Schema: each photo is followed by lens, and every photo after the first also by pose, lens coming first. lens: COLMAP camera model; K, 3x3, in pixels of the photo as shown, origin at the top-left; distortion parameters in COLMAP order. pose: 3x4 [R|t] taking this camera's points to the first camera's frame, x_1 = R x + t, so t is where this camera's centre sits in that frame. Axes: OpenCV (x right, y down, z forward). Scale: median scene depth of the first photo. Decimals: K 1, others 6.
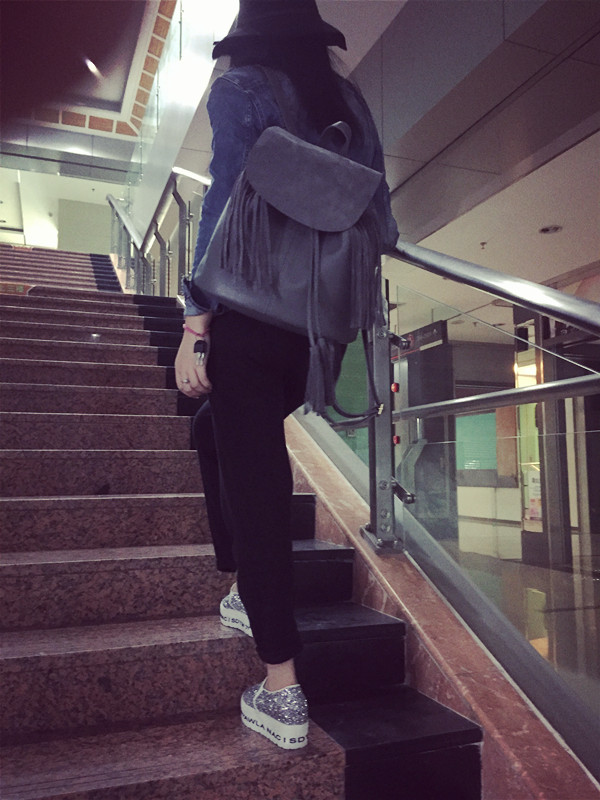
lens RADIAL K [[682.6, 0, 300.0], [0, 682.6, 400.0], [0, 0, 1]] dist [0.082833, -0.120315]
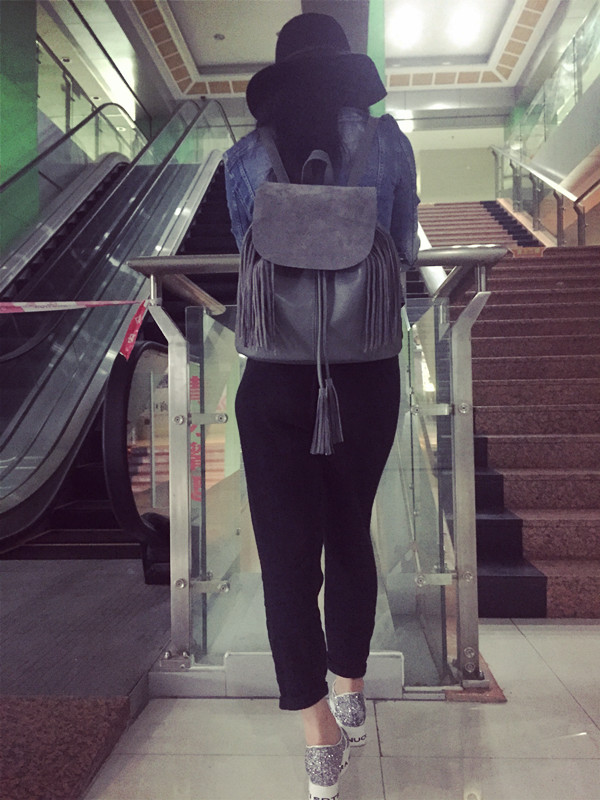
lens RADIAL K [[687.7, 0, 300.0], [0, 687.7, 400.0], [0, 0, 1]] dist [0.074791, -0.124097]
pose [[0.915829, -0.012861, -0.401362, -0.775448], [0.055356, 0.993988, 0.094460, -0.044676], [0.397735, -0.108727, 0.911035, -1.471480]]
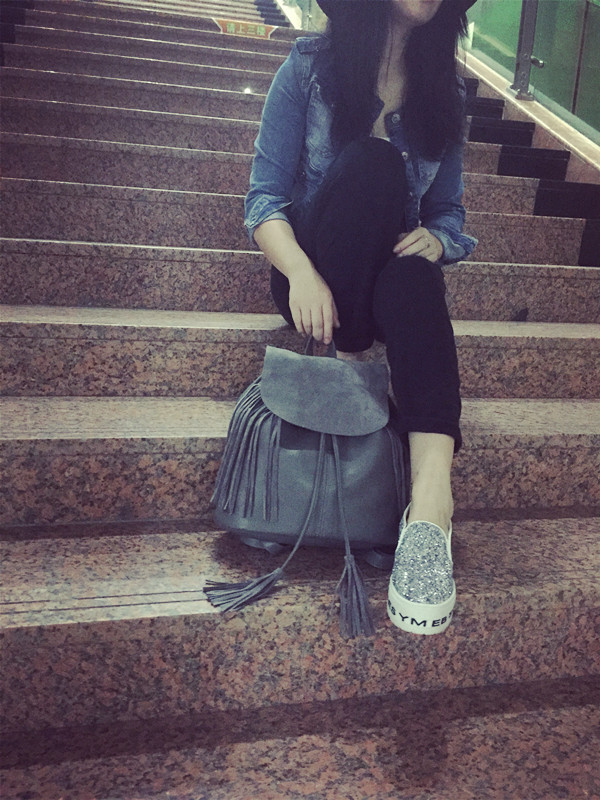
lens RADIAL K [[682.6, 0, 300.0], [0, 682.6, 400.0], [0, 0, 1]] dist [0.082833, -0.120315]
pose [[0.989688, 0.086650, -0.114056, -0.620982], [-0.045669, 0.945600, 0.322111, -0.032864], [0.135763, -0.313580, 0.939806, 0.247294]]
